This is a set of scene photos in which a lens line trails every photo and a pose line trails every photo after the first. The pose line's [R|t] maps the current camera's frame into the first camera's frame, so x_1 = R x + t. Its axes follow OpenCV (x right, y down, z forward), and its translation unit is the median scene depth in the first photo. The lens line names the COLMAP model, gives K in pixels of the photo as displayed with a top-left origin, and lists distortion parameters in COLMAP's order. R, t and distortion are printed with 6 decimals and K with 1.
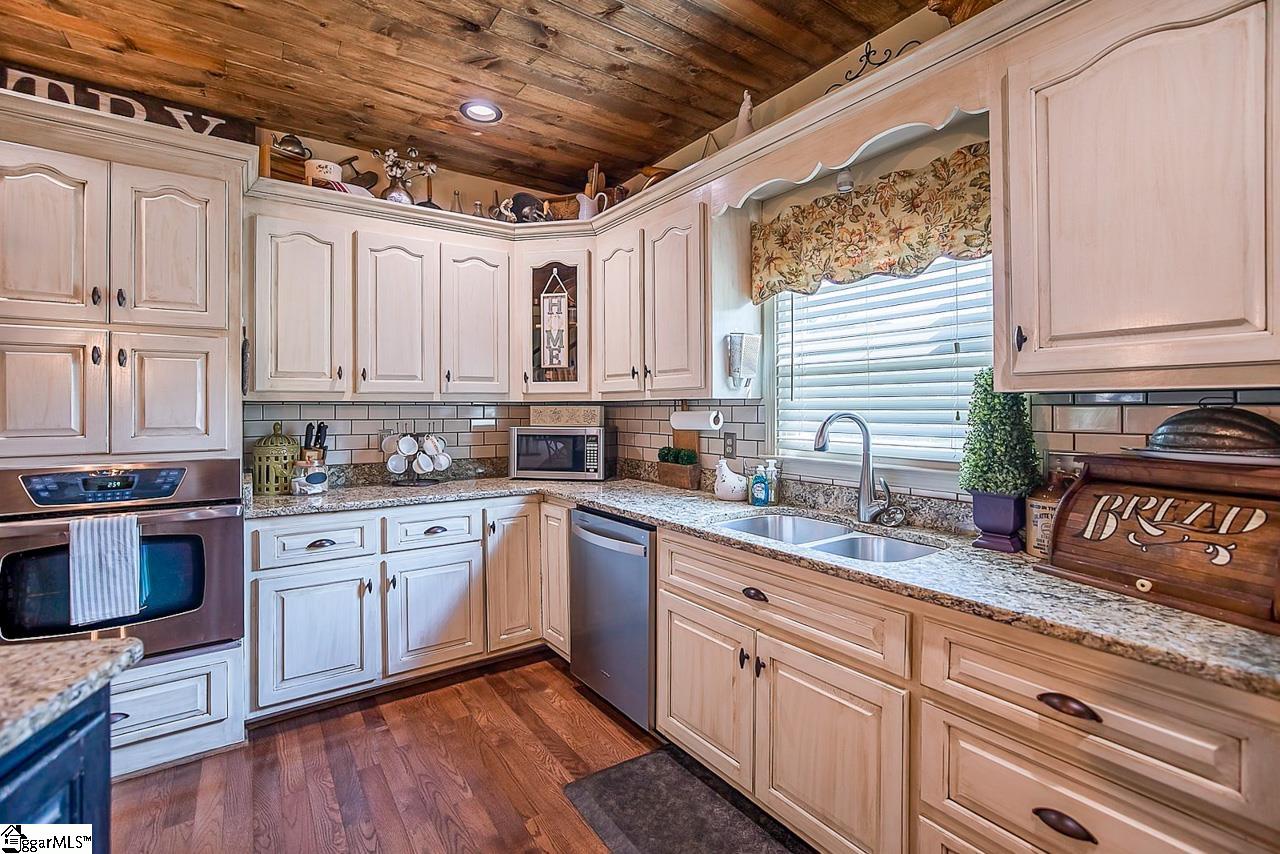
lens RADIAL K [[561.0, 0, 645.4], [0, 561.0, 403.8], [0, 0, 1]] dist [-0.034411, 0.018283]
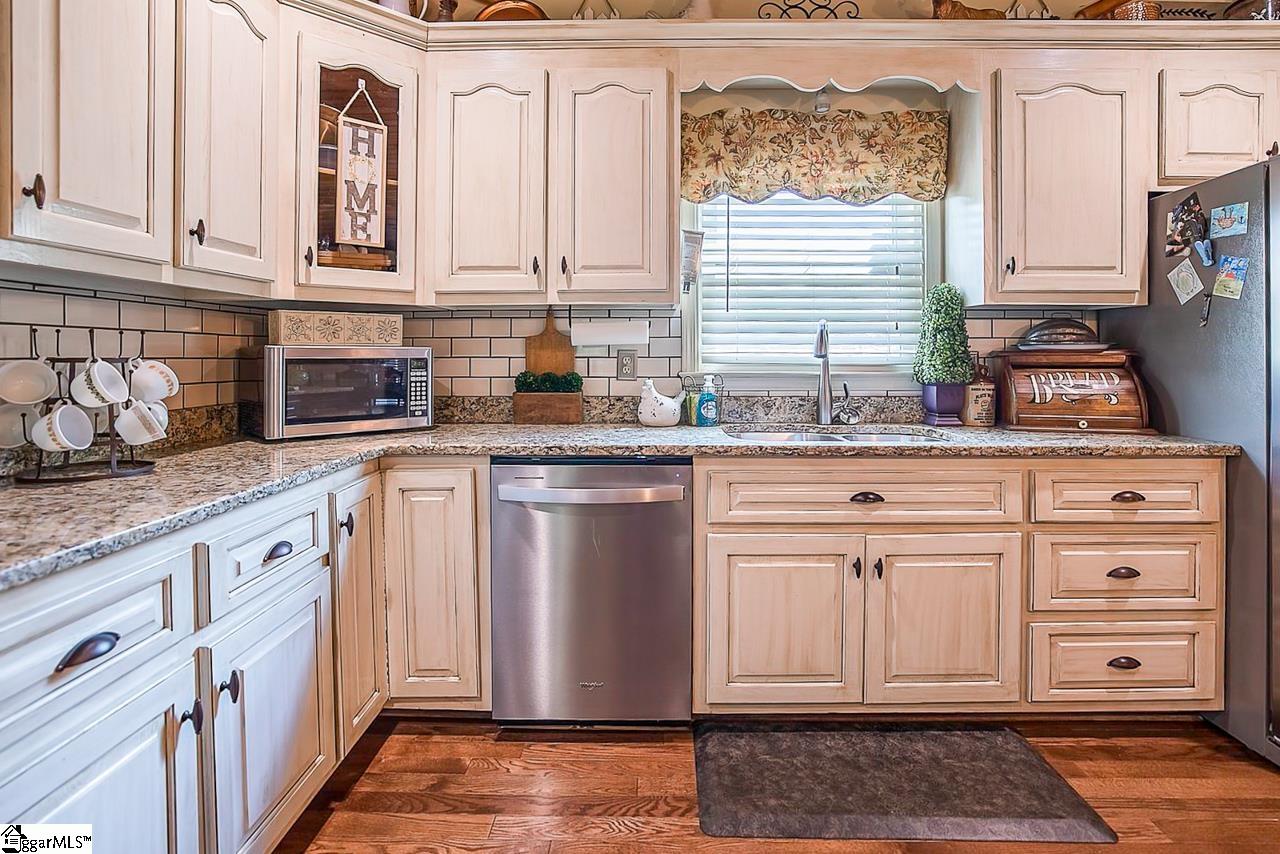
lens RADIAL K [[640.2, 0, 637.4], [0, 640.2, 348.0], [0, 0, 1]] dist [-0.050605, 0.027786]
pose [[0.598086, 0.005572, 0.801413, -0.676032], [-0.005286, 0.999982, -0.003007, 0.057810], [-0.801415, -0.002438, 0.598104, 0.467672]]
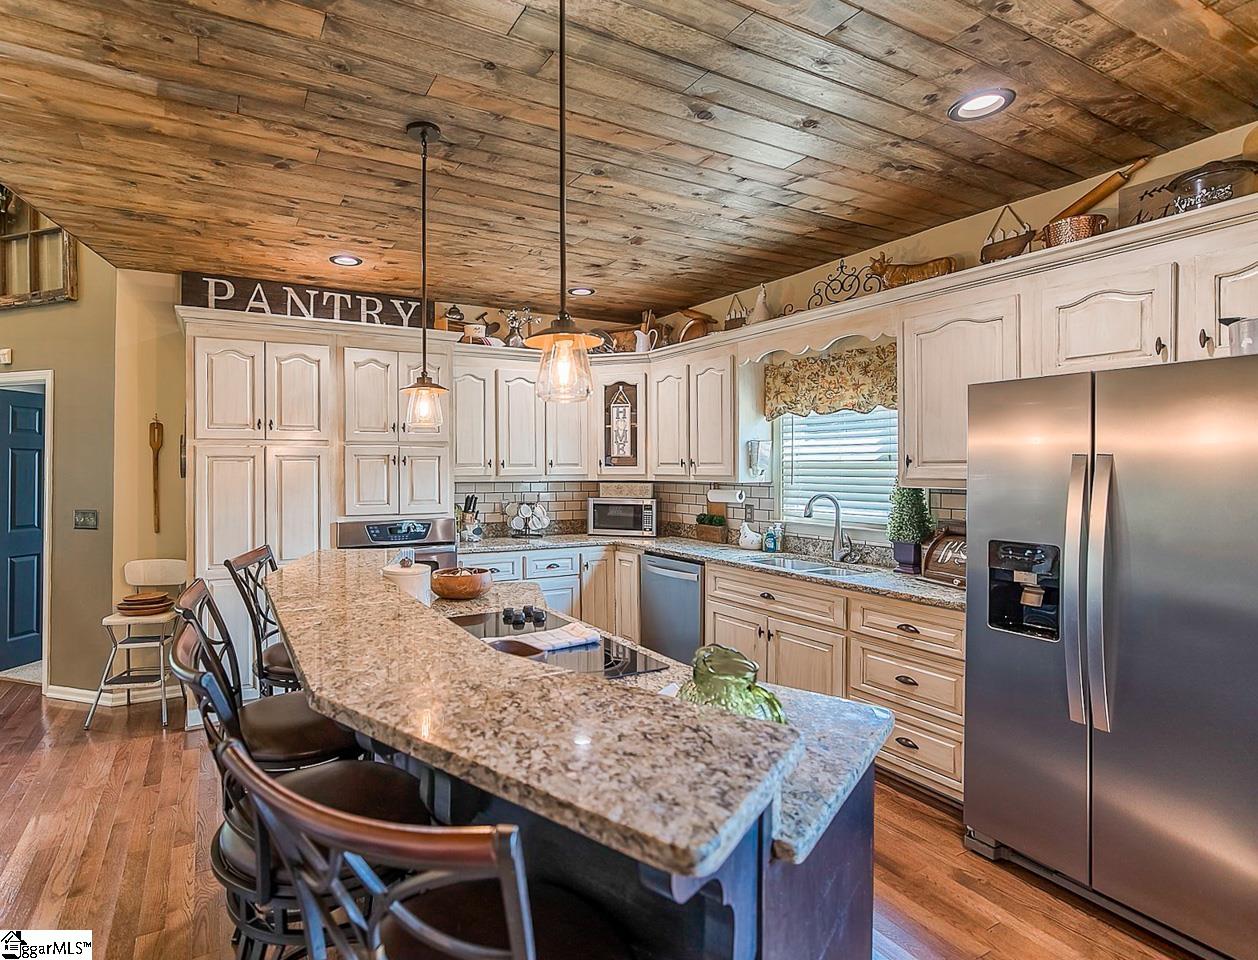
lens RADIAL K [[645.4, 0, 555.0], [0, 645.4, 462.8], [0, 0, 1]] dist [-0.001416, 0.000053]
pose [[0.992249, 0.001923, -0.124247, -0.160290], [-0.001882, 0.999998, 0.000450, -0.063597], [0.124248, -0.000213, 0.992251, -0.819735]]
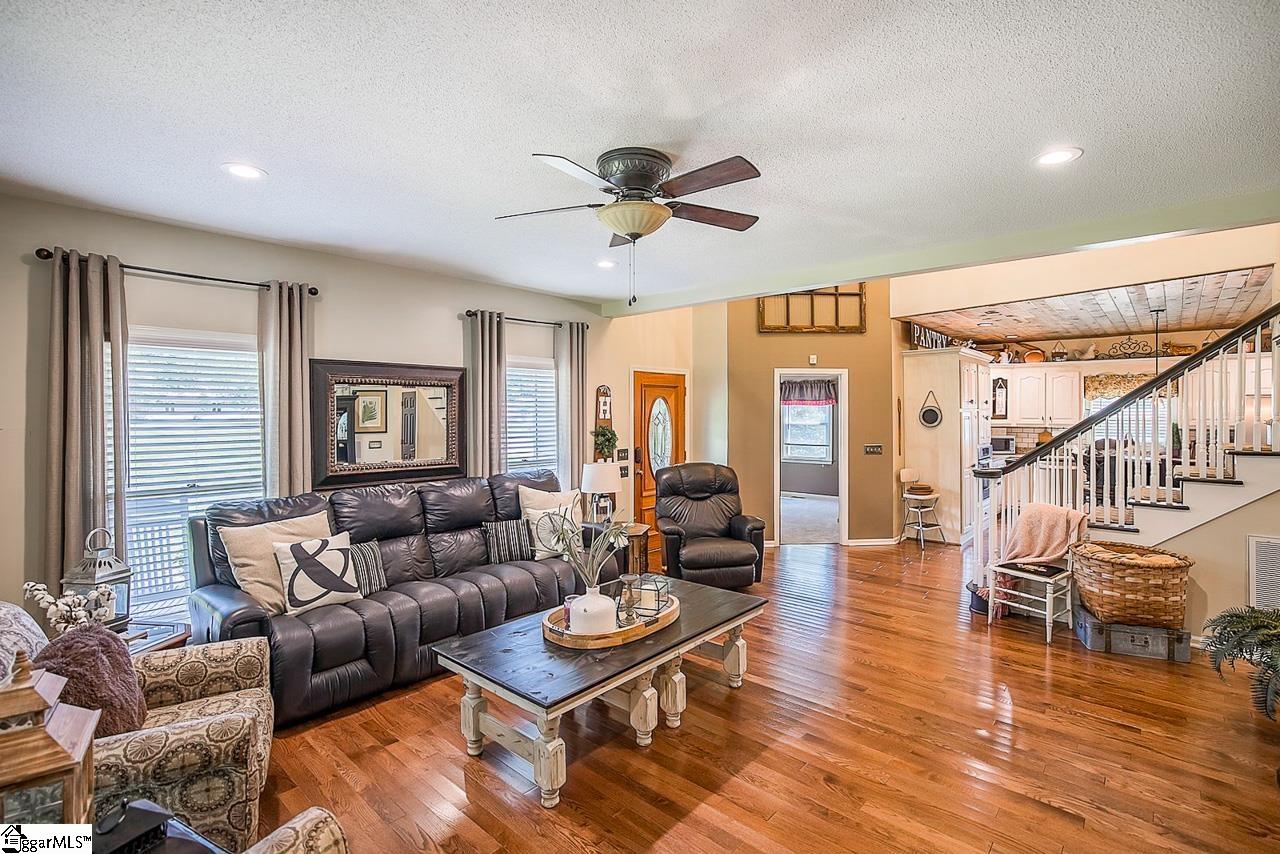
lens RADIAL K [[573.0, 0, 635.5], [0, 573.0, 414.1], [0, 0, 1]] dist [-0.032872, 0.020915]
pose [[0.975479, 0.008911, 0.219913, -3.381171], [-0.010128, 0.999939, 0.004406, -0.079262], [-0.219861, -0.006525, 0.975509, -1.833749]]
